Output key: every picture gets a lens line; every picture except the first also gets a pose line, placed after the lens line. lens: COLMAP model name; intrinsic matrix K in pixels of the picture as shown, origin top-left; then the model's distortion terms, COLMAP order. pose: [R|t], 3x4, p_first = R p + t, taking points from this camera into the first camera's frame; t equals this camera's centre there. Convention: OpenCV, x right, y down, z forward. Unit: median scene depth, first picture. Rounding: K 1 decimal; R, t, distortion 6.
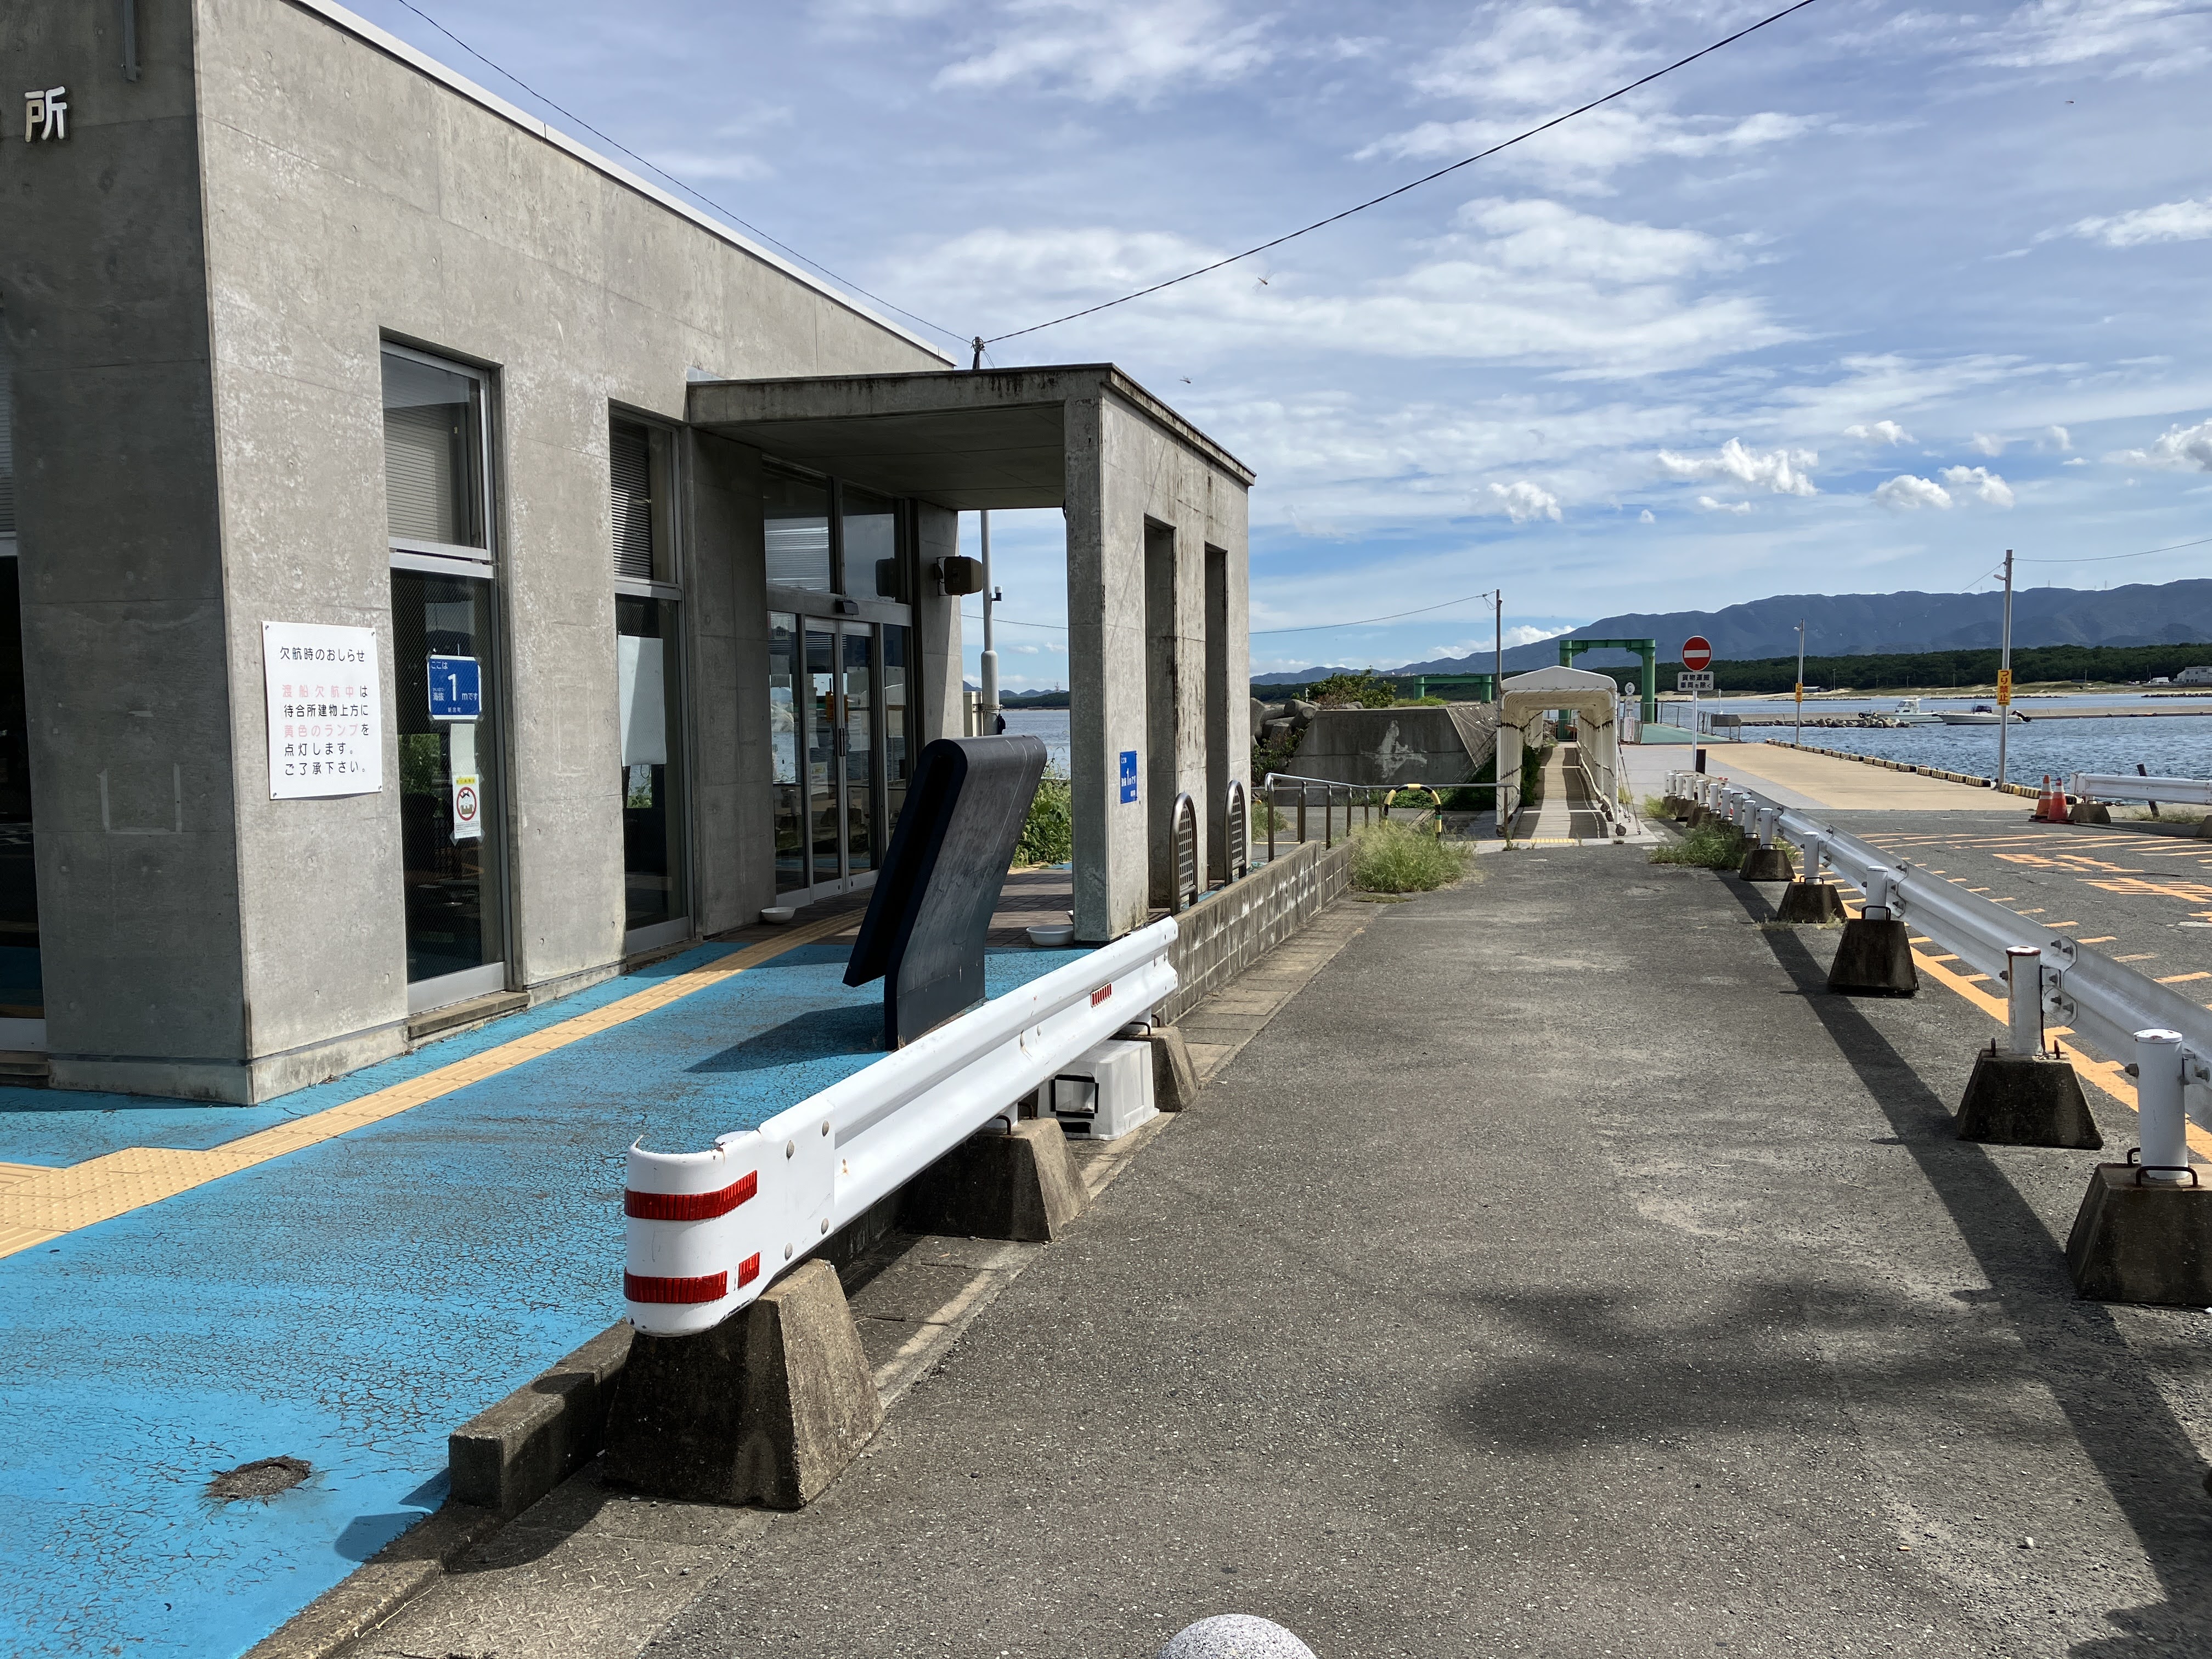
lens RADIAL K [[1794.7, 0, 1108.5], [0, 1794.7, 829.5], [0, 0, 1]] dist [0.023022, -0.020268]
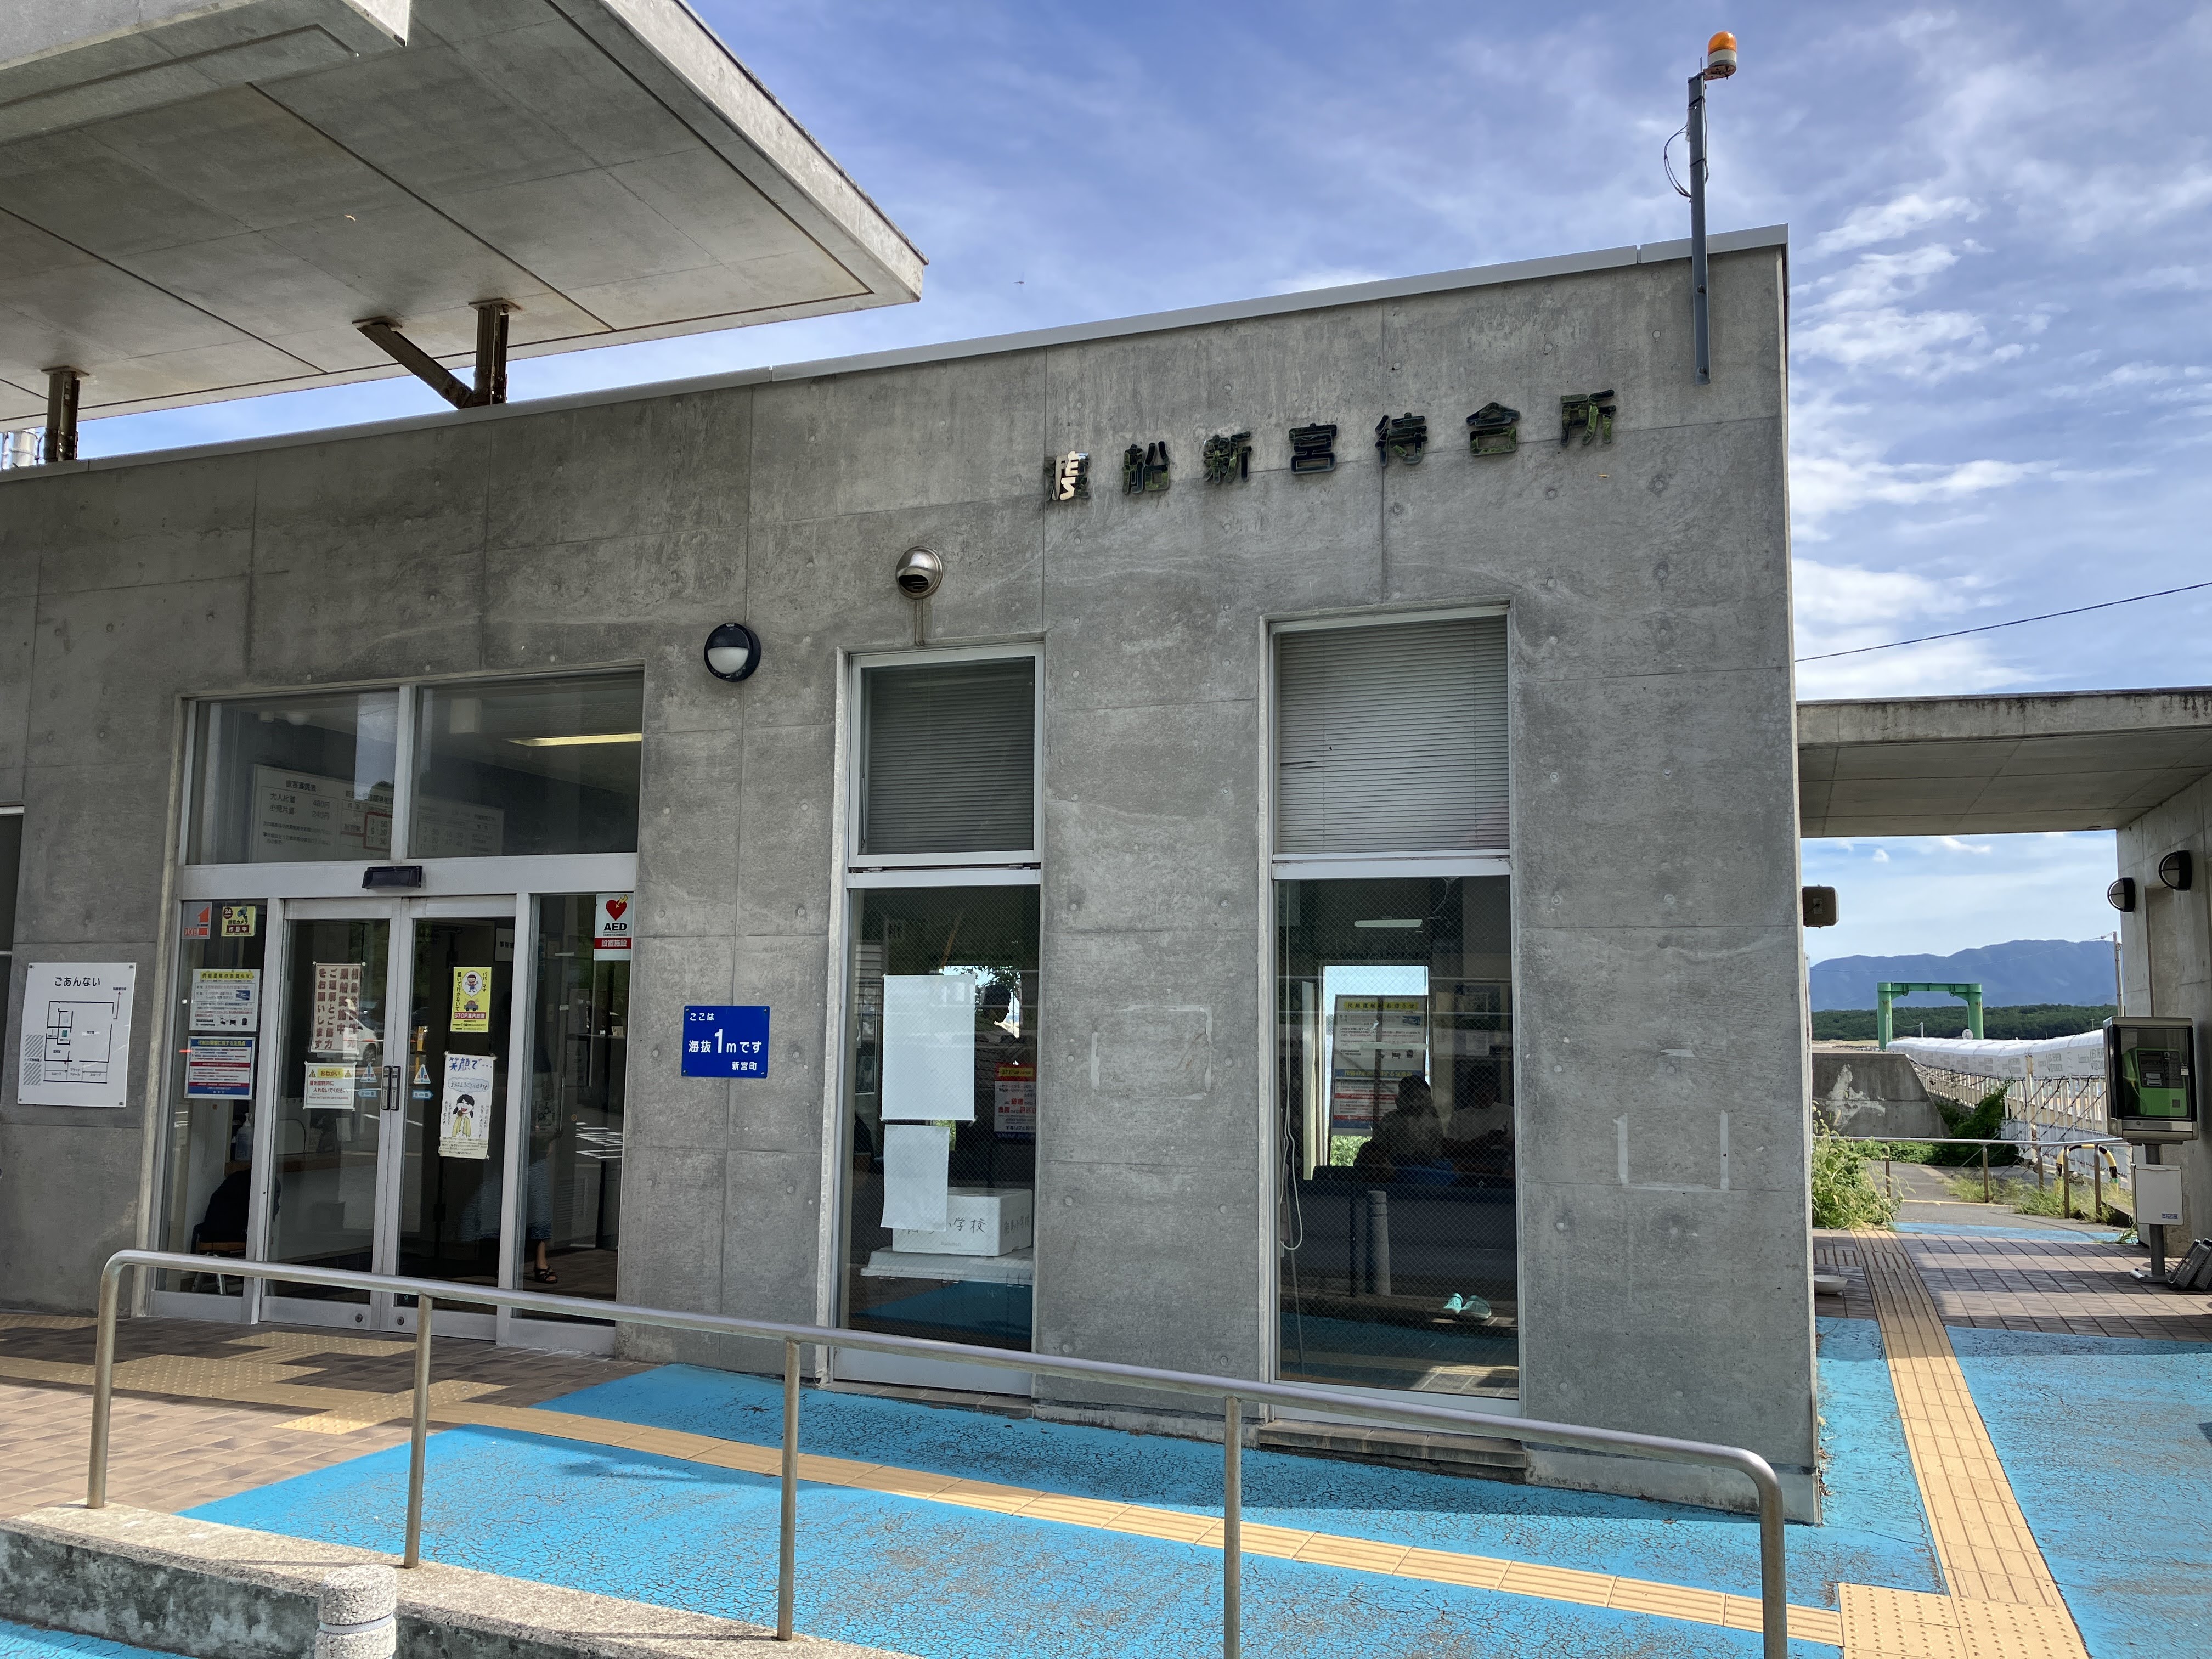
lens RADIAL K [[1794.7, 0, 1103.7], [0, 1794.7, 838.7], [0, 0, 1]] dist [0.023022, -0.020268]
pose [[0.993107, 0.015285, -0.116211, -0.710351], [-0.035357, 0.984343, -0.172680, -0.004883], [0.111752, 0.175599, 0.978098, 0.080010]]
